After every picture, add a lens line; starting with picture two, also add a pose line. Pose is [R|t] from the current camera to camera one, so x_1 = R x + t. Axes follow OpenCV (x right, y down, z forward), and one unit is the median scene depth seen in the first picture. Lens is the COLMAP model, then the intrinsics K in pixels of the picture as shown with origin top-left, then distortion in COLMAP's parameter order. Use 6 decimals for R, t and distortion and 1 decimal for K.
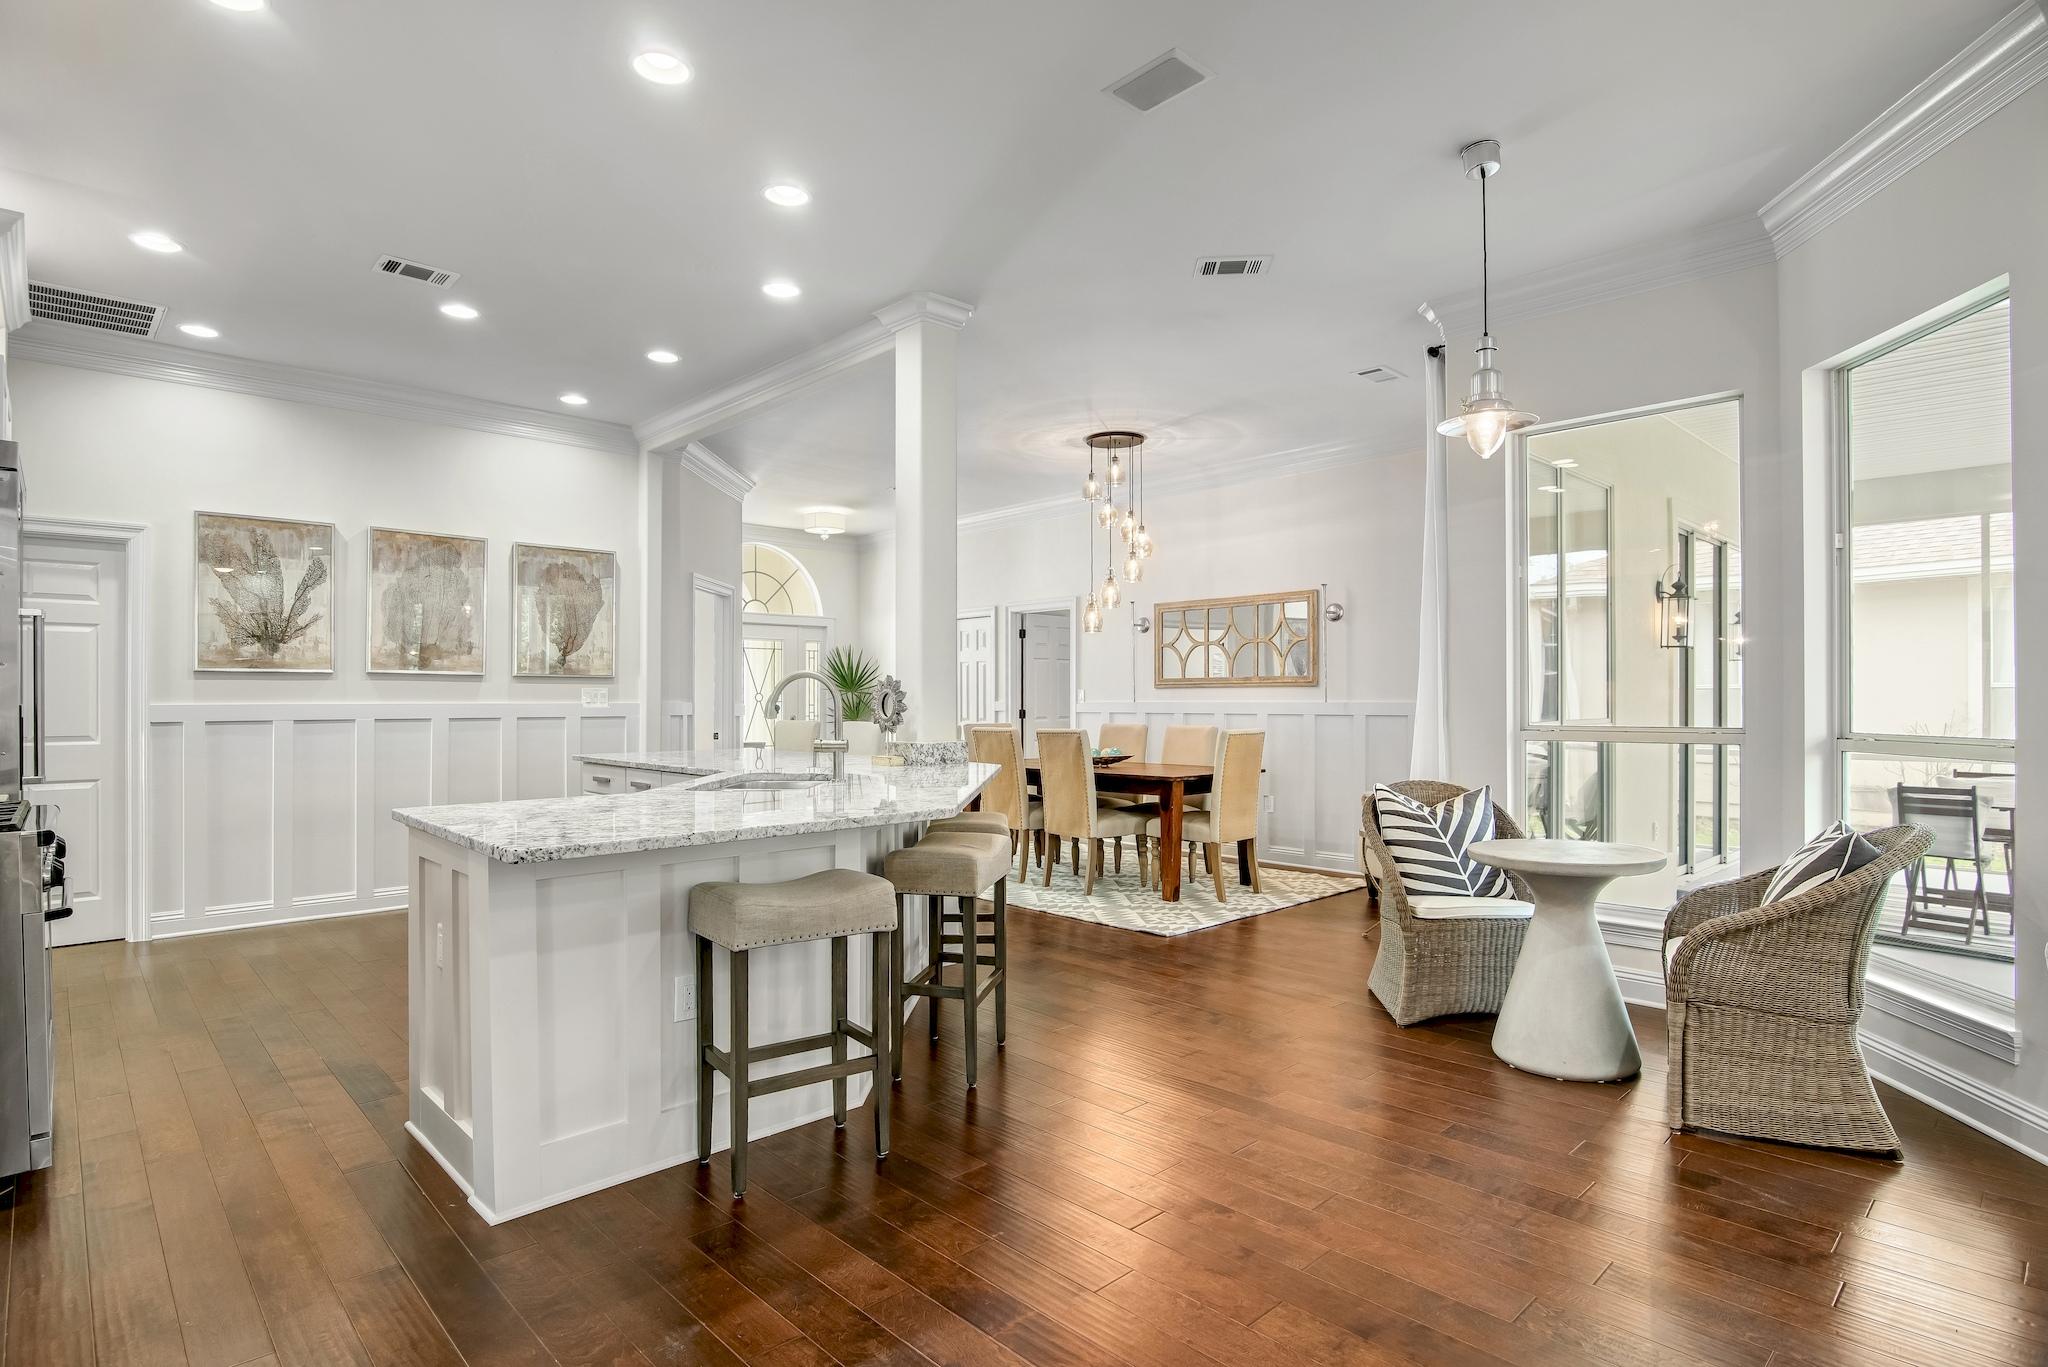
lens RADIAL K [[1039.0, 0, 1025.3], [0, 1039.0, 705.5], [0, 0, 1]] dist [-0.029461, 0.003774]
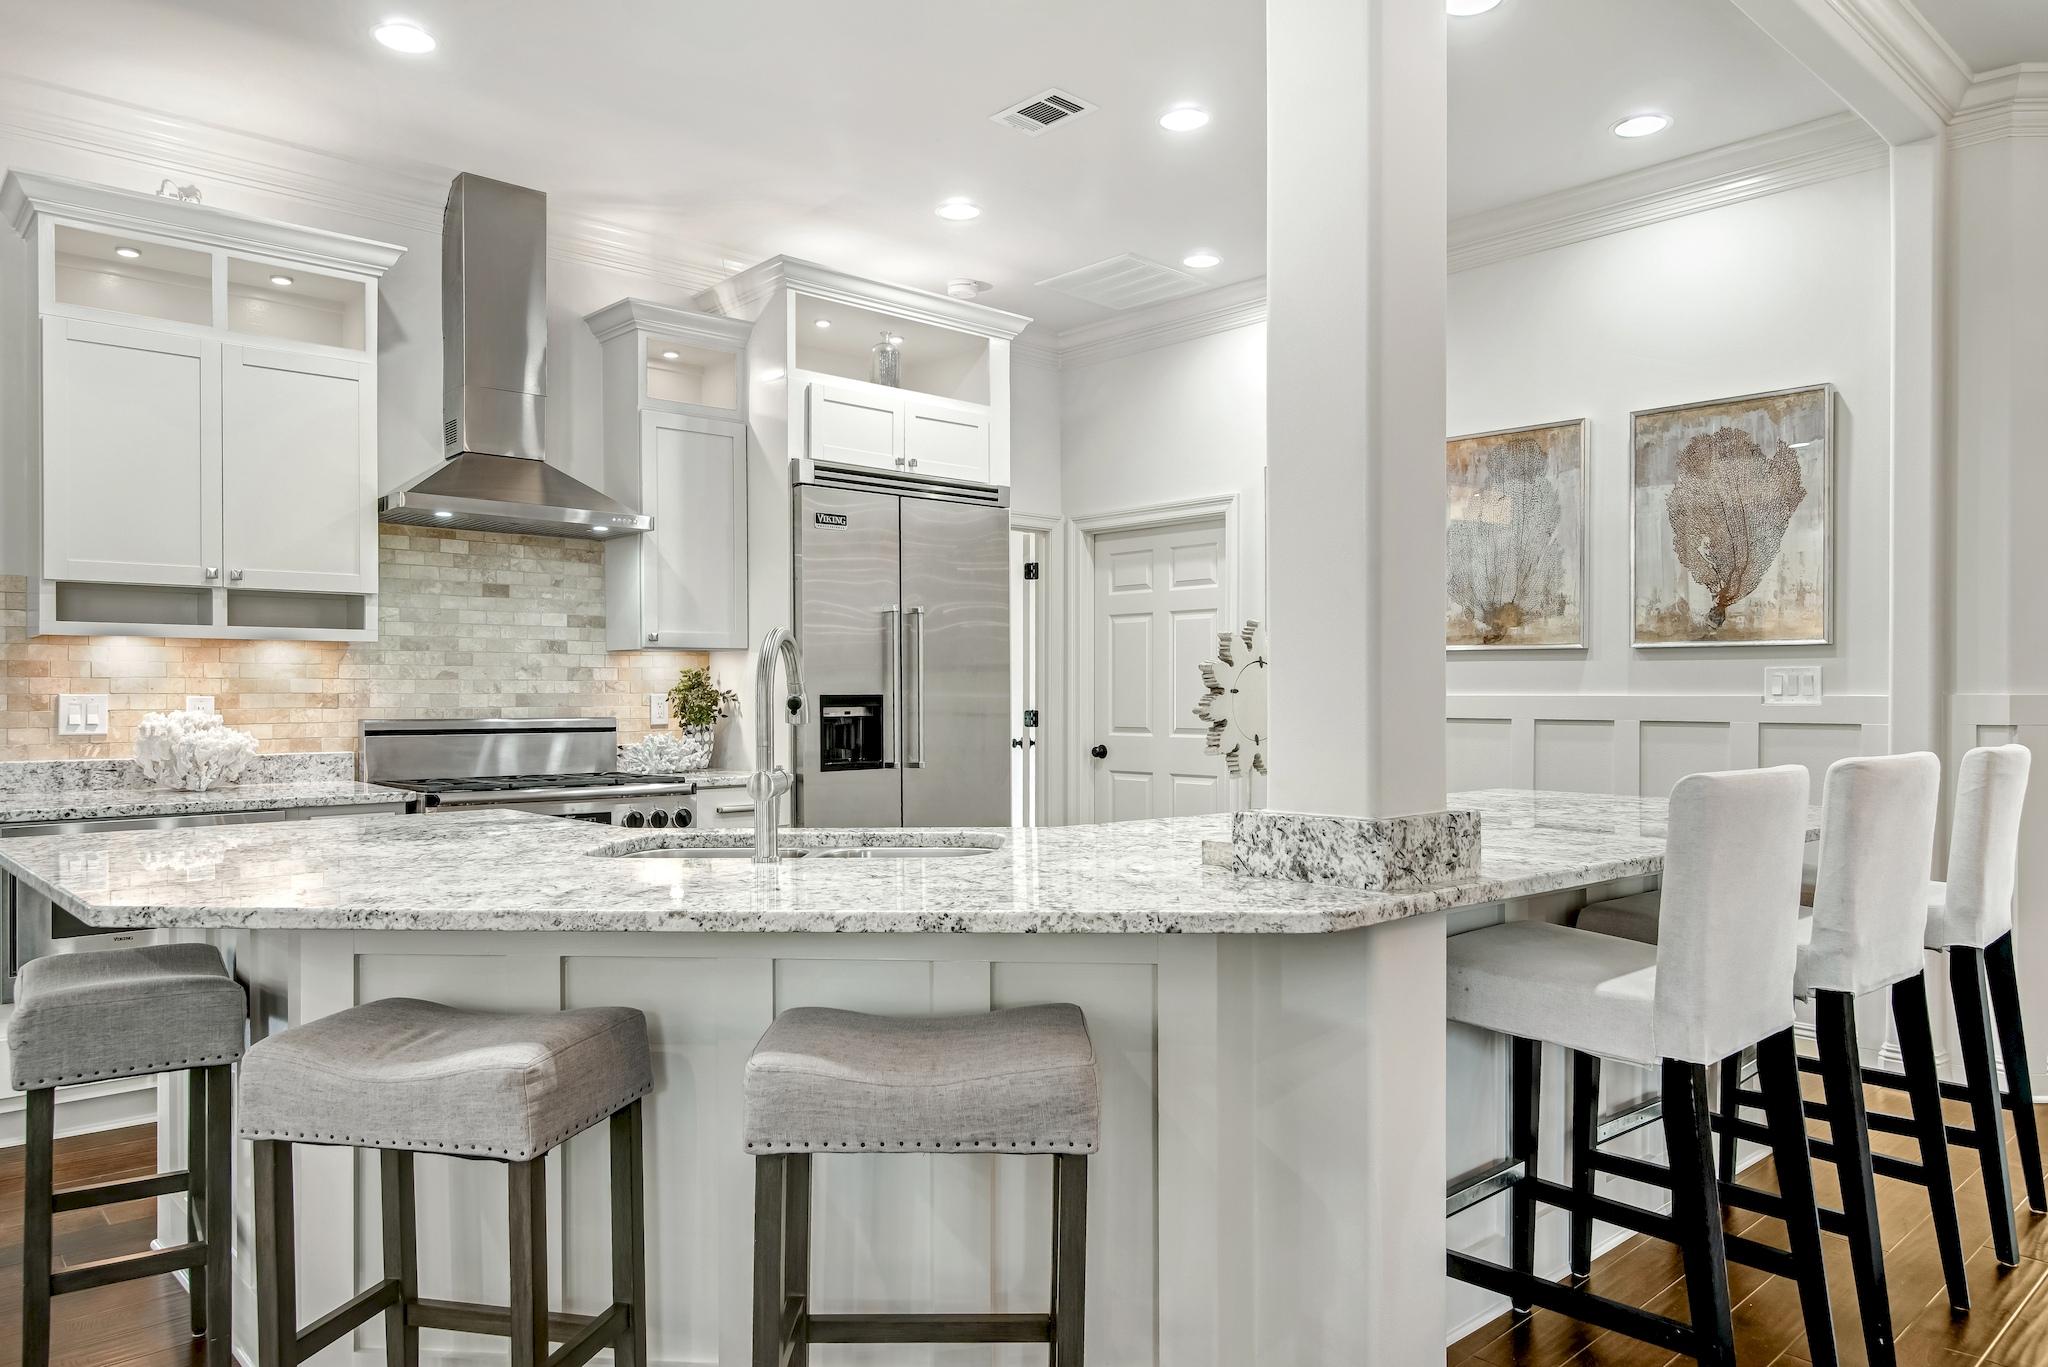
lens RADIAL K [[1344.8, 0, 1027.2], [0, 1344.8, 723.1], [0, 0, 1]] dist [-0.010159, 0.001522]
pose [[-0.014836, 0.021454, -0.999660, 0.249771], [-0.005647, 0.999752, 0.021540, -0.000972], [0.999874, 0.005964, -0.014711, 0.663077]]
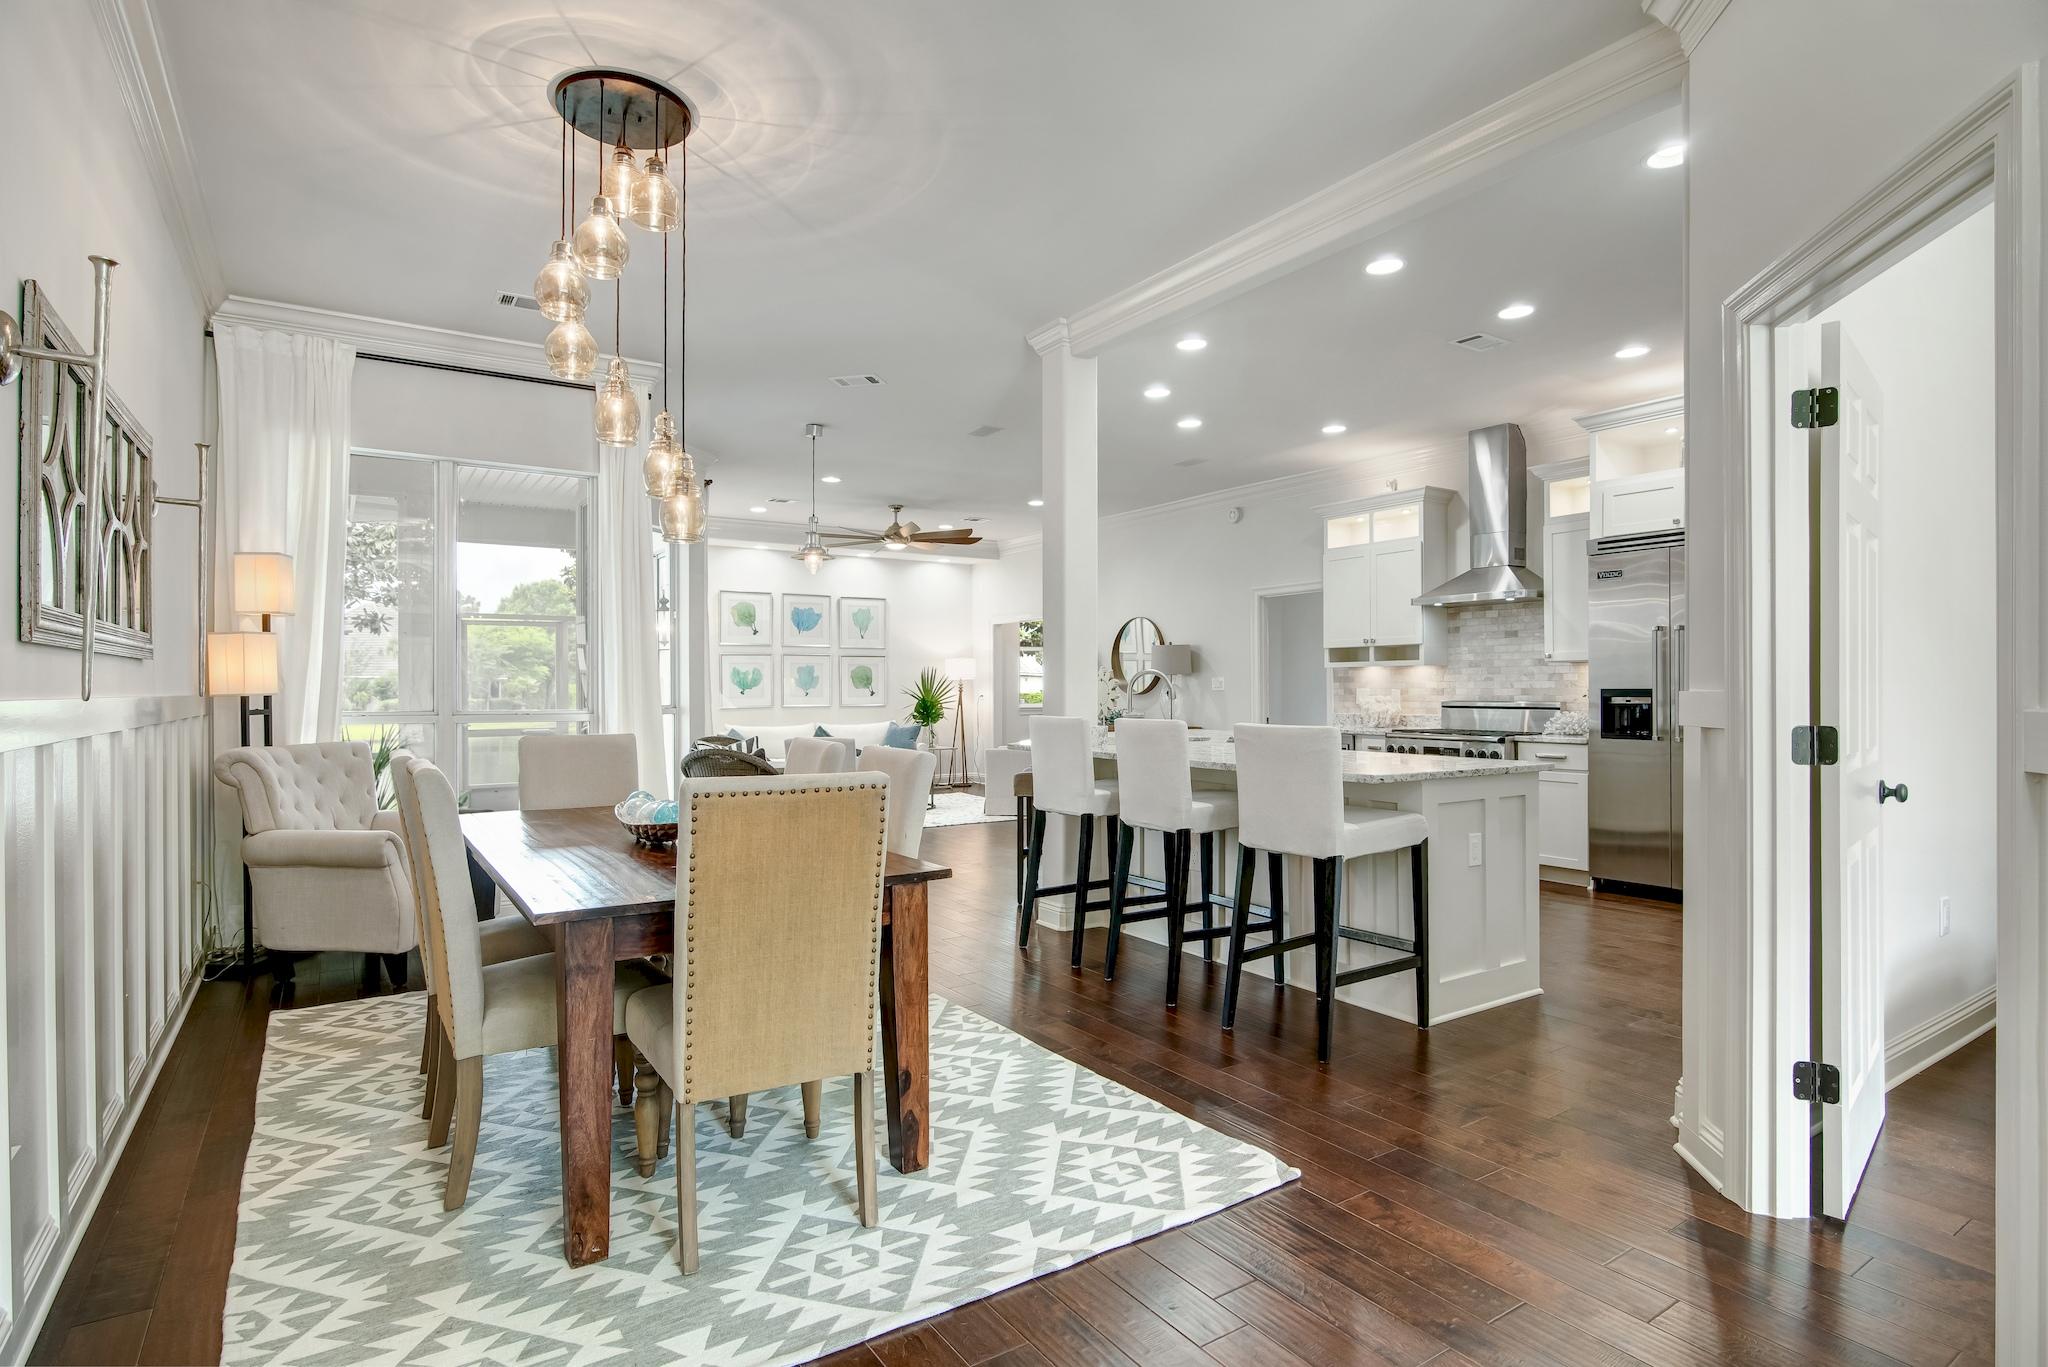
lens RADIAL K [[1039.0, 0, 1002.1], [0, 1039.0, 691.1], [0, 0, 1]] dist [-0.029461, 0.003774]
pose [[-0.980653, 0.005457, 0.195677, -0.181769], [0.007380, 0.999931, 0.009097, -0.010540], [-0.195614, 0.010365, -0.980626, 1.544051]]
